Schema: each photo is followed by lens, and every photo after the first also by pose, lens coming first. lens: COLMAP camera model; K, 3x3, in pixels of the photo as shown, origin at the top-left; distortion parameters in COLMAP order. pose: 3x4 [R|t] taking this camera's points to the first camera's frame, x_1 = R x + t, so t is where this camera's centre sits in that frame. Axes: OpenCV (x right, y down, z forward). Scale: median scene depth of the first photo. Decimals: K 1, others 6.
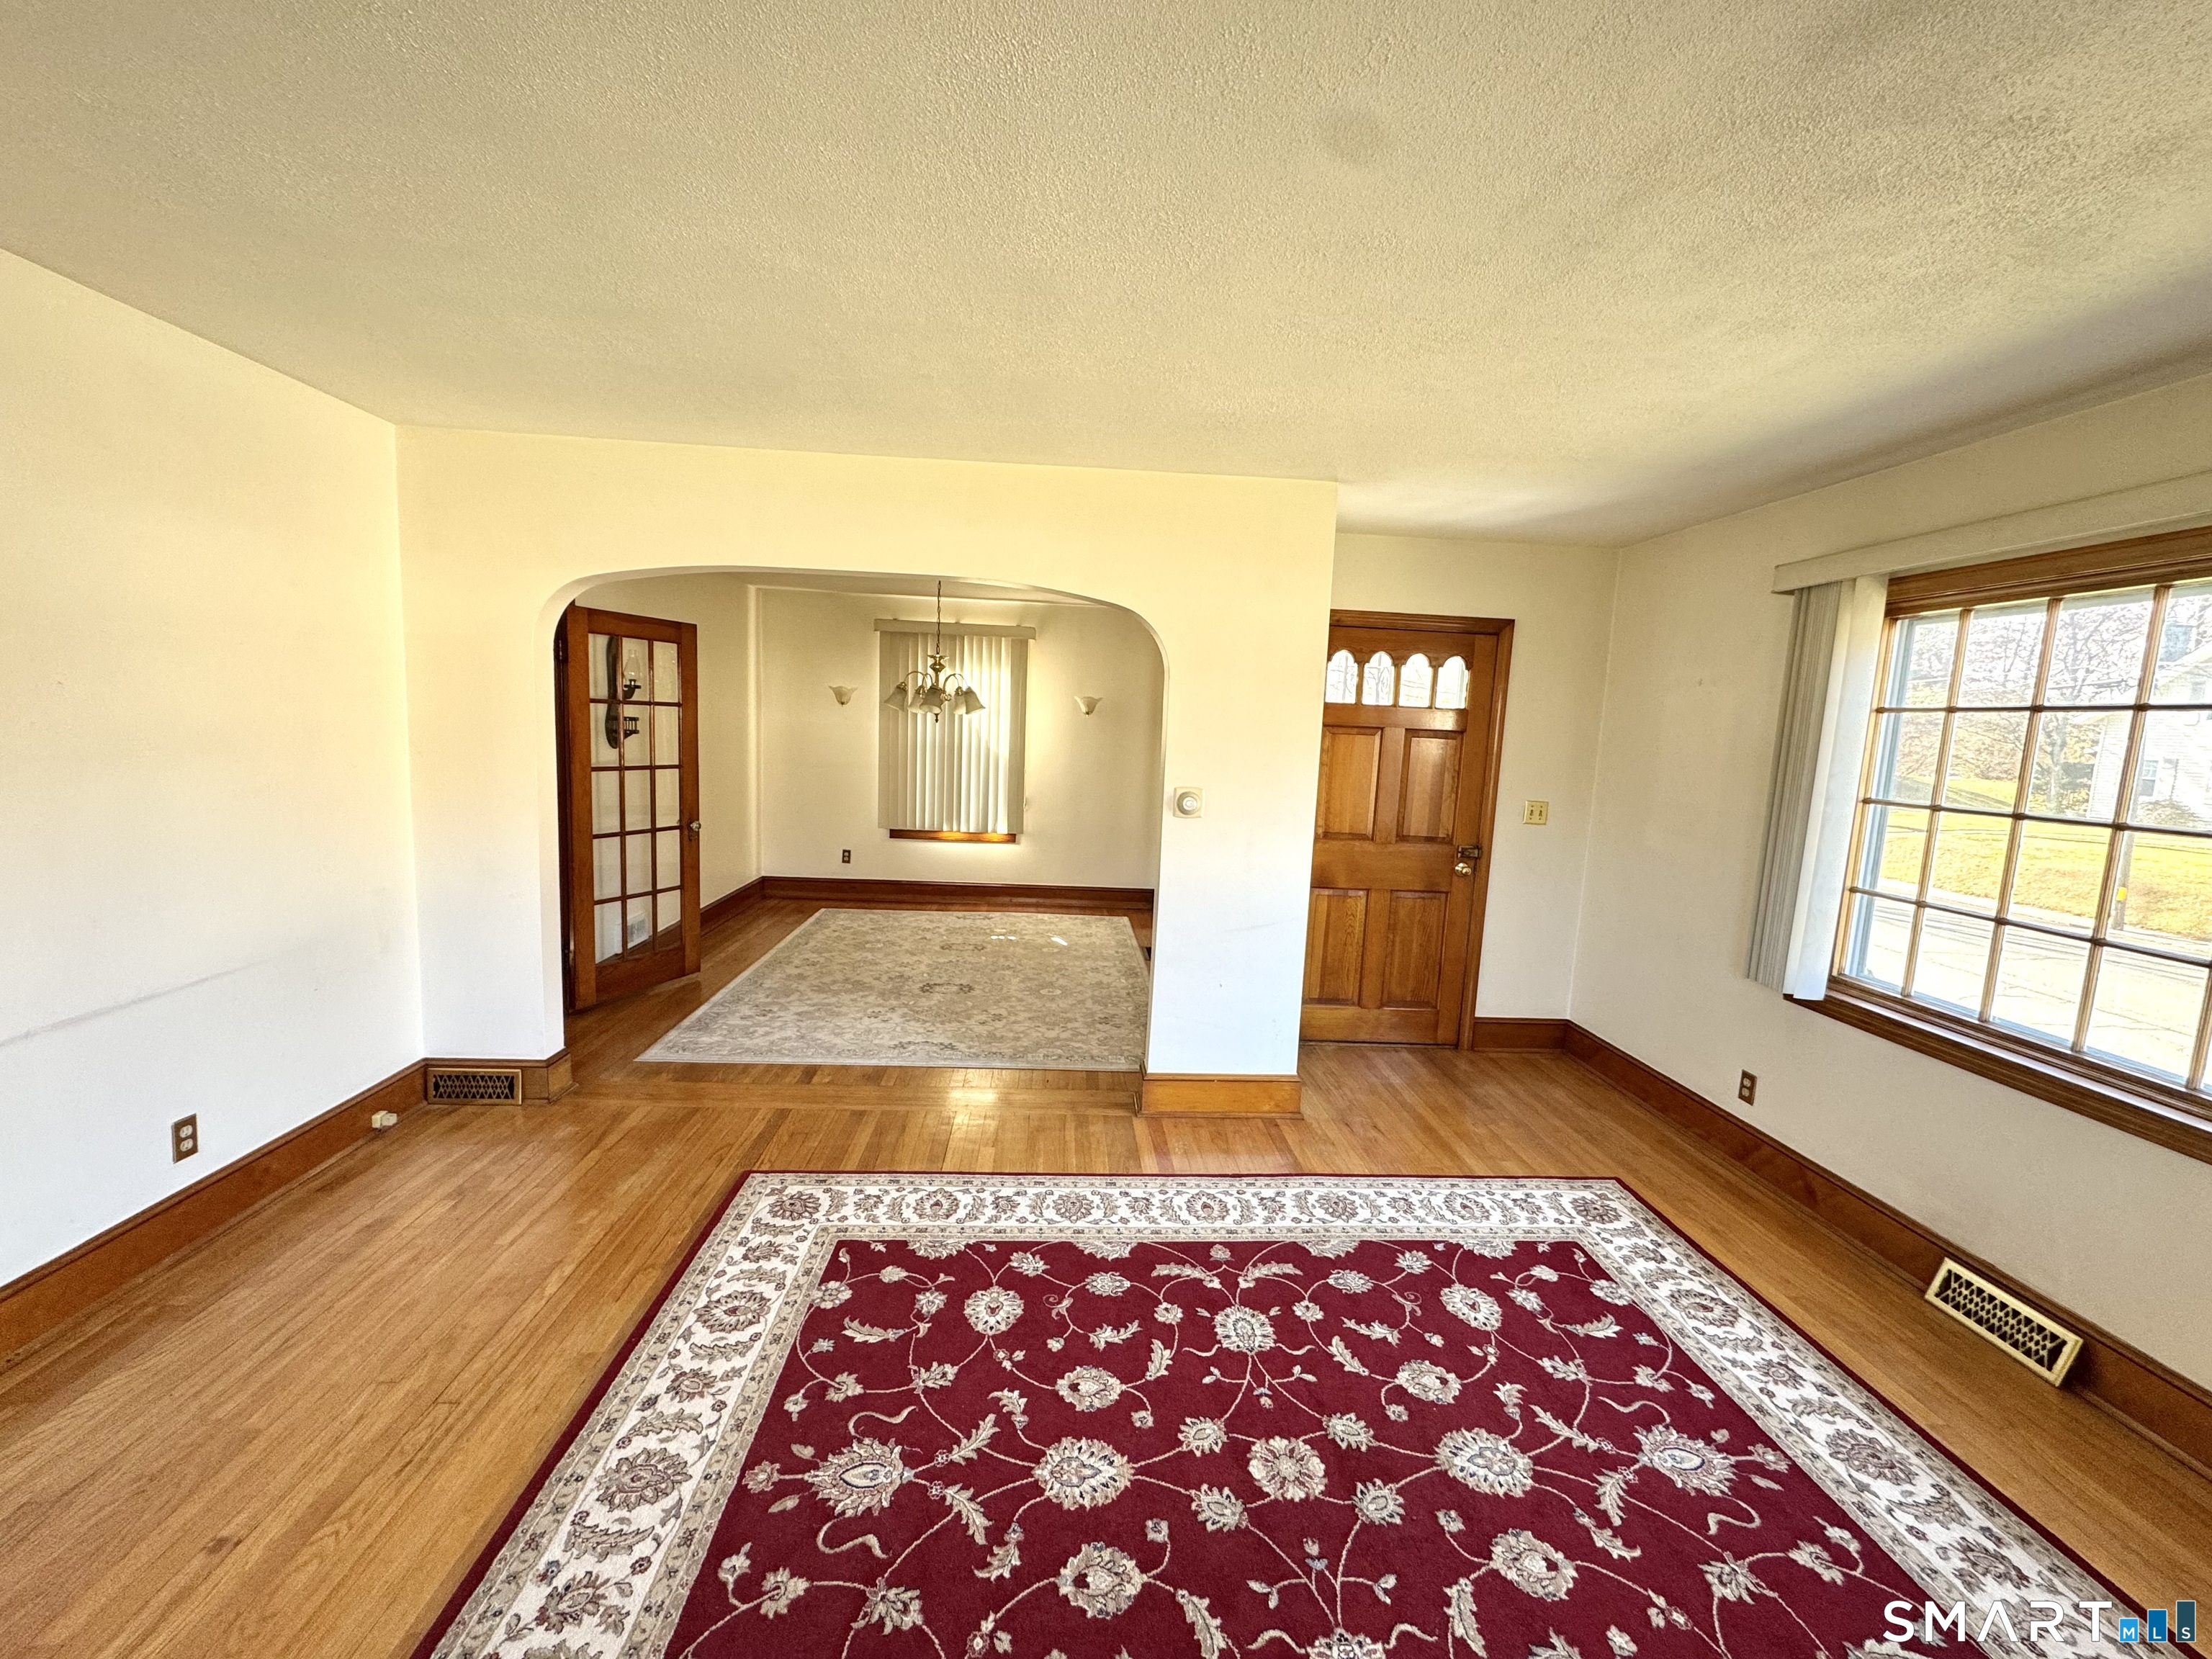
lens RADIAL K [[877.0, 0, 1105.7], [0, 877.0, 823.5], [0, 0, 1]] dist [-0.002170, 0.000139]
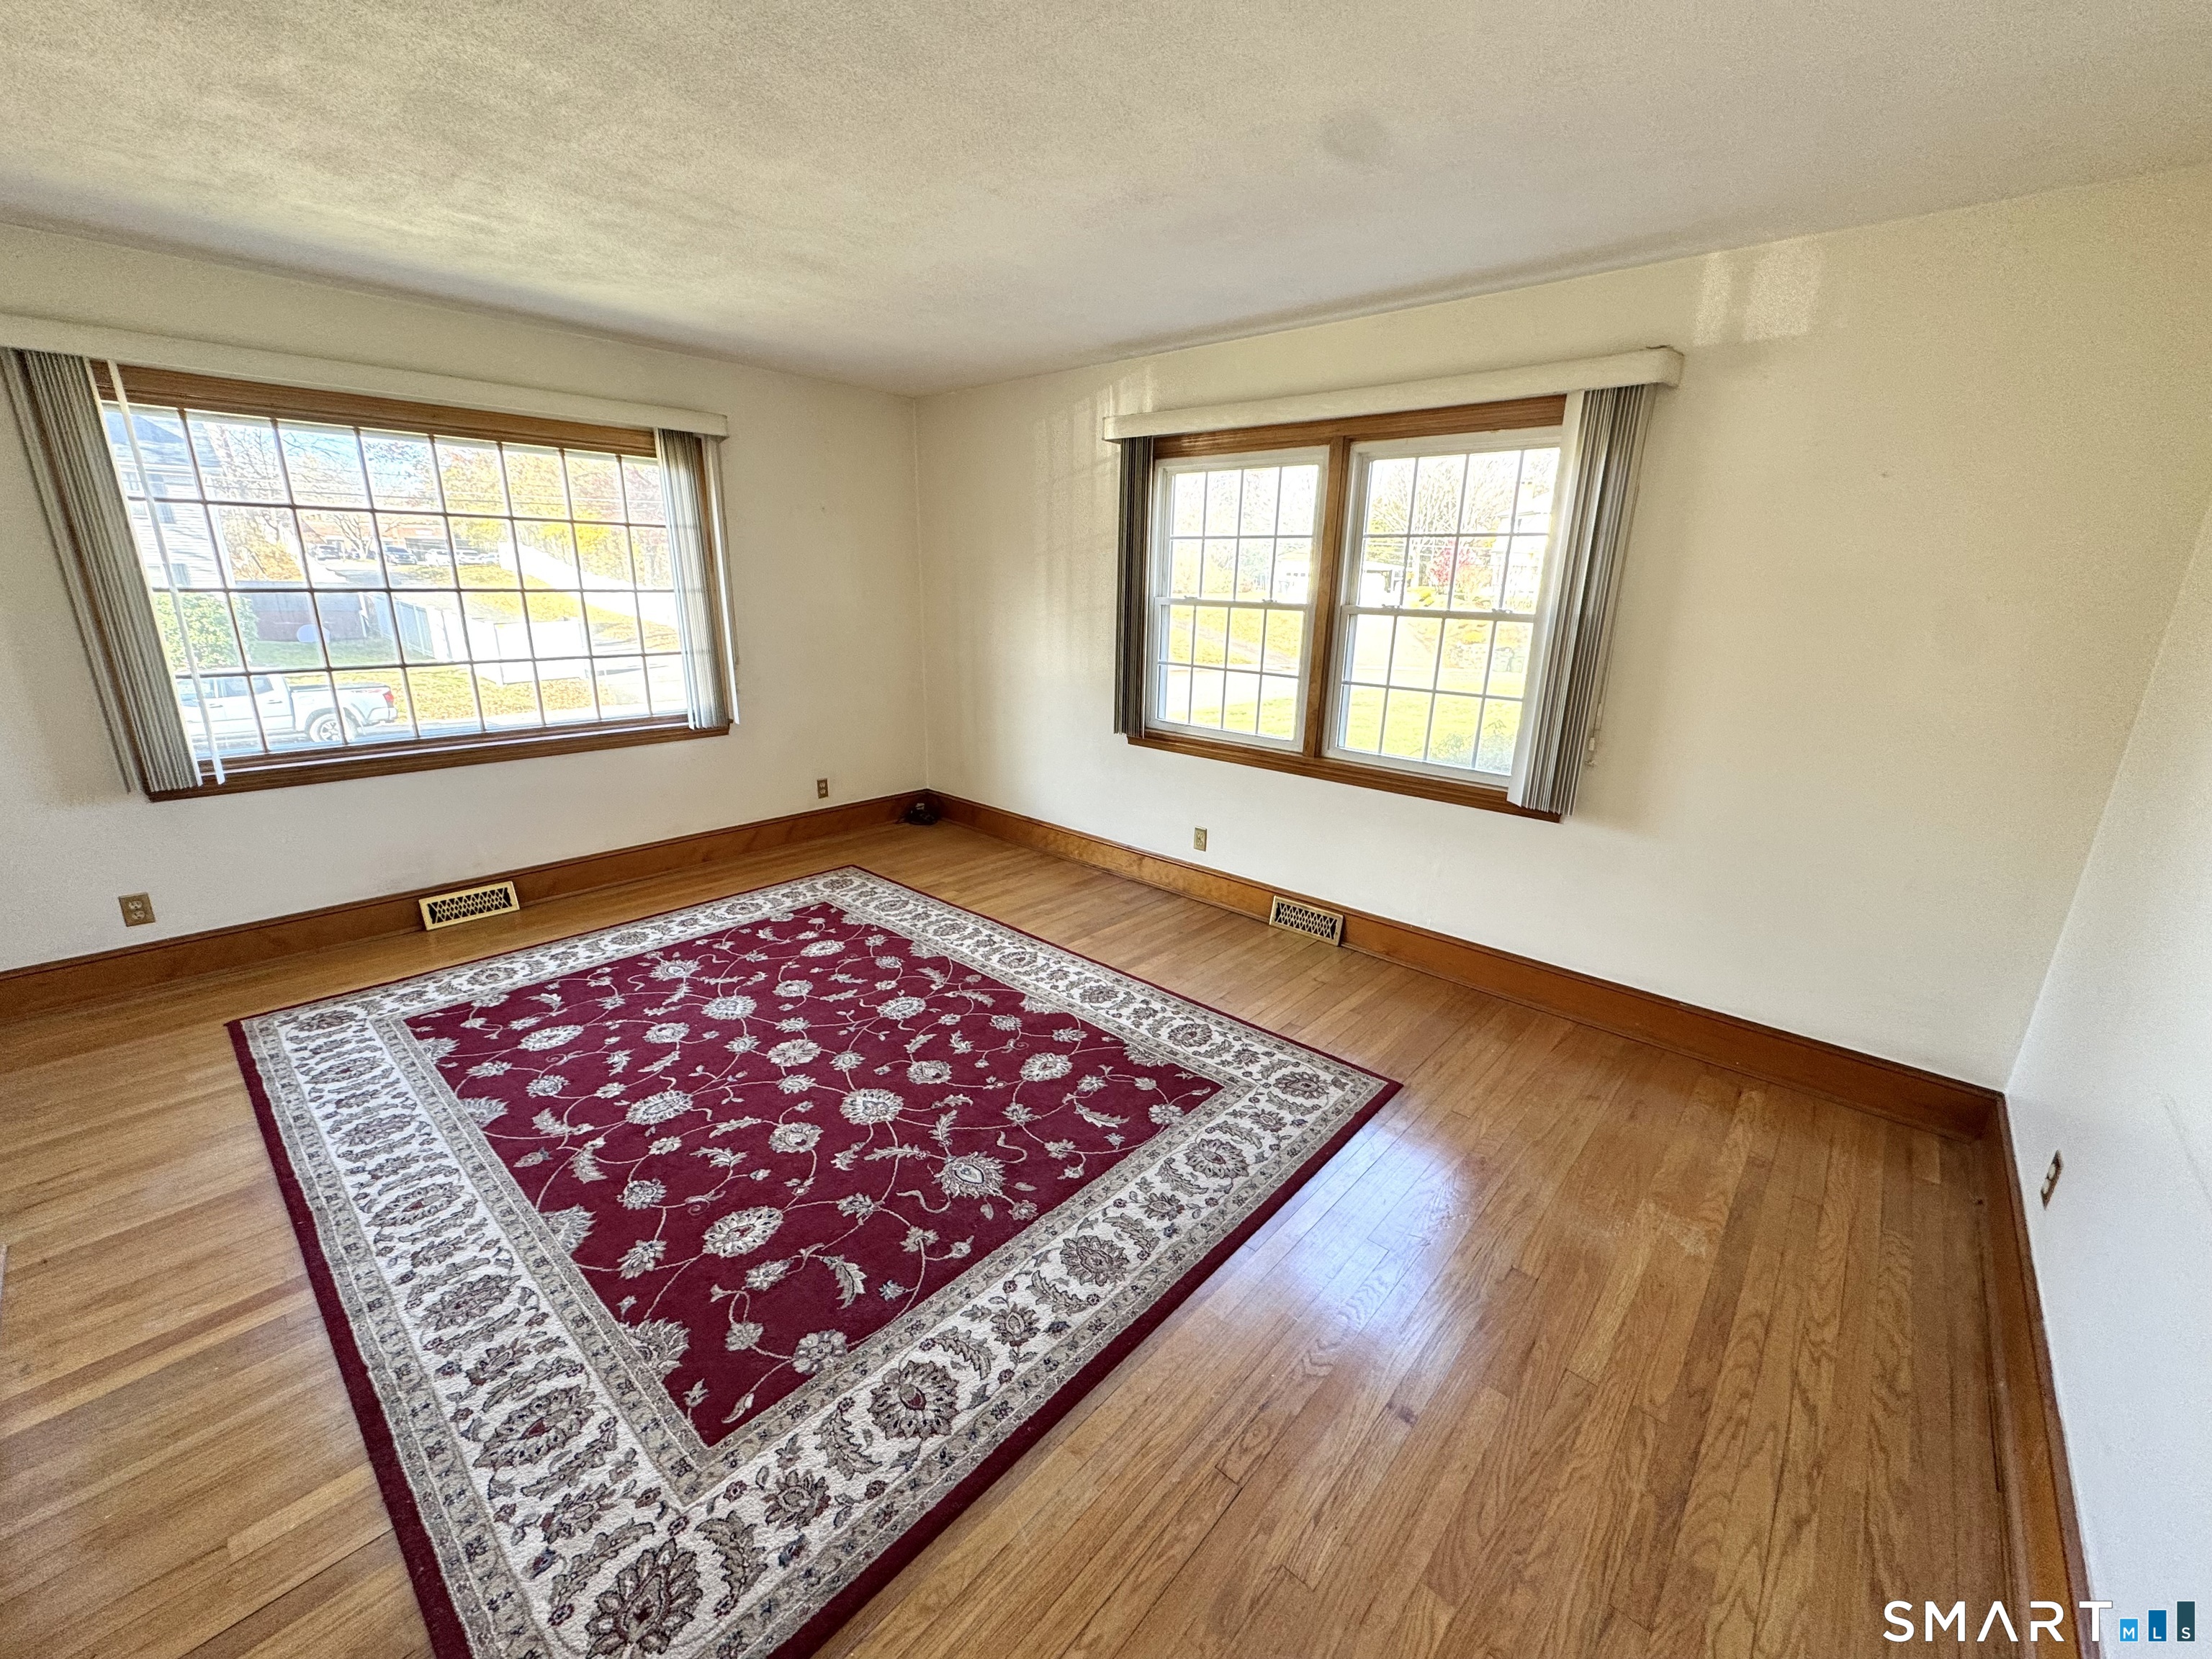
lens RADIAL K [[877.0, 0, 1099.9], [0, 877.0, 828.7], [0, 0, 1]] dist [-0.002170, 0.000139]
pose [[-0.698583, -0.255437, 0.668382, -0.933813], [0.030104, 0.922789, 0.384128, -0.174429], [-0.714896, 0.288466, -0.636955, 1.260132]]
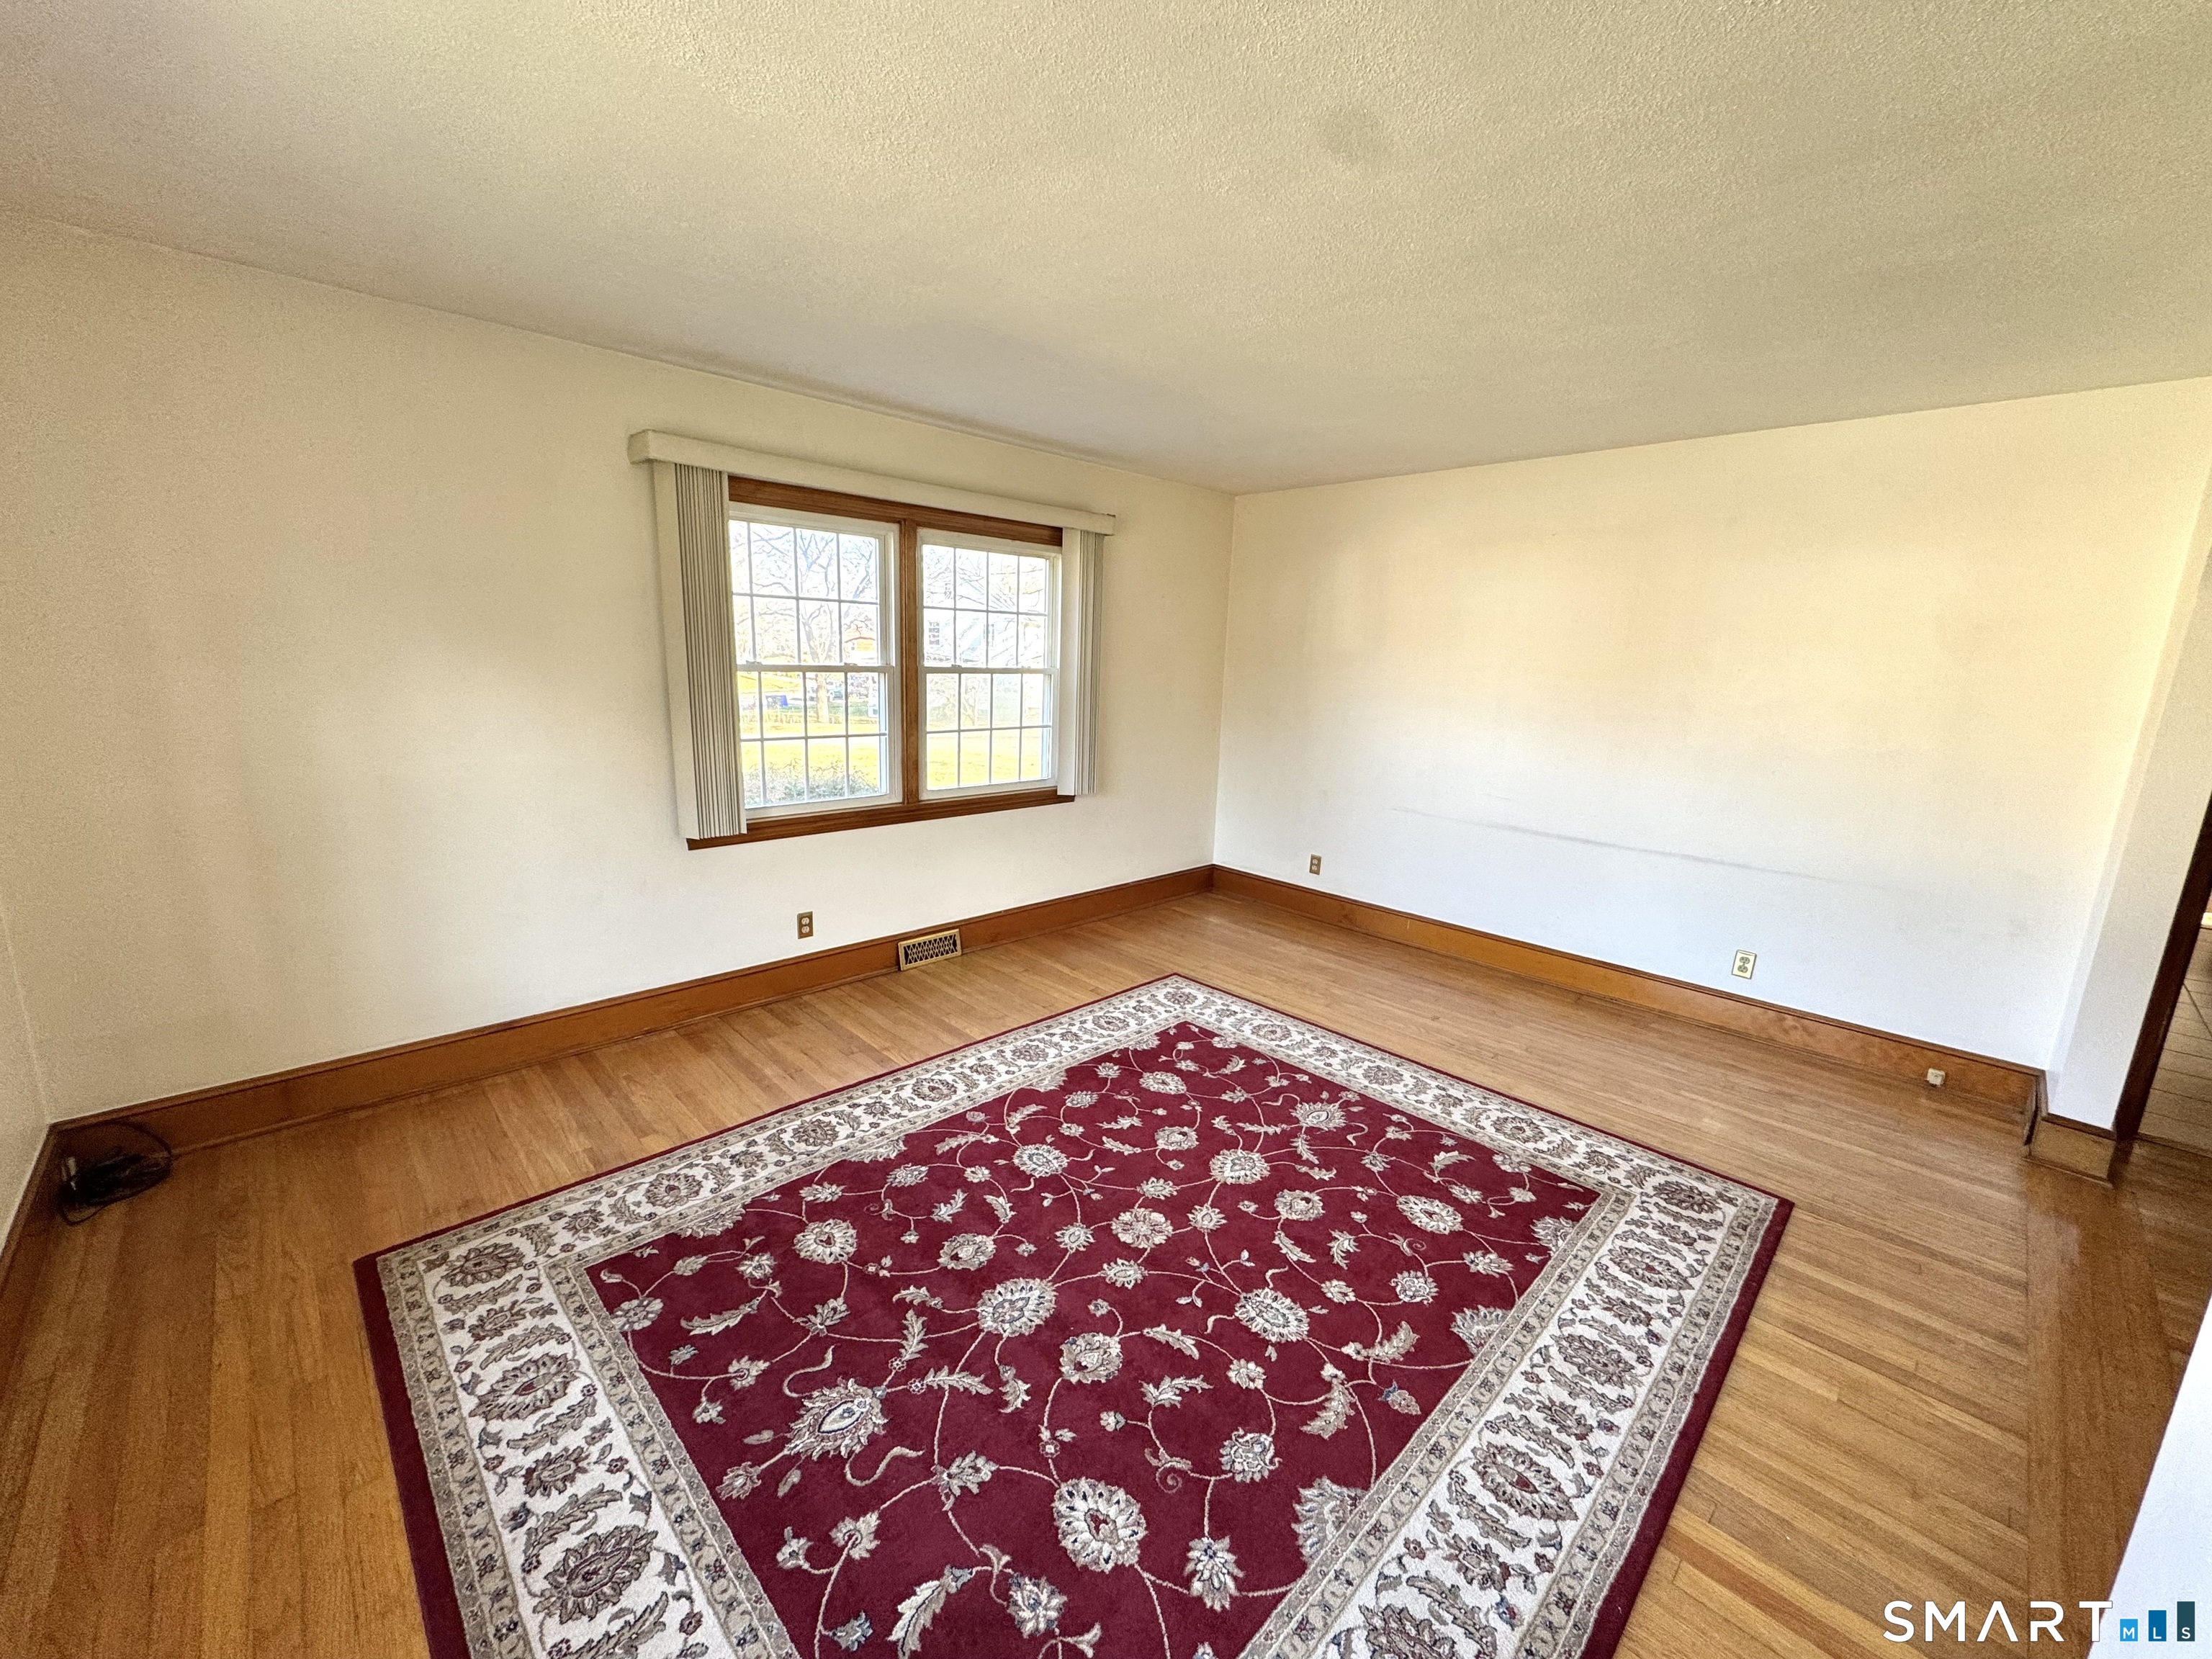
lens RADIAL K [[877.0, 0, 1107.9], [0, 877.0, 834.1], [0, 0, 1]] dist [-0.002170, 0.000139]
pose [[-0.753862, 0.066831, -0.653625, 0.884017], [-0.141360, 0.955019, 0.260685, -0.117655], [0.641646, 0.288917, -0.710505, 1.451296]]
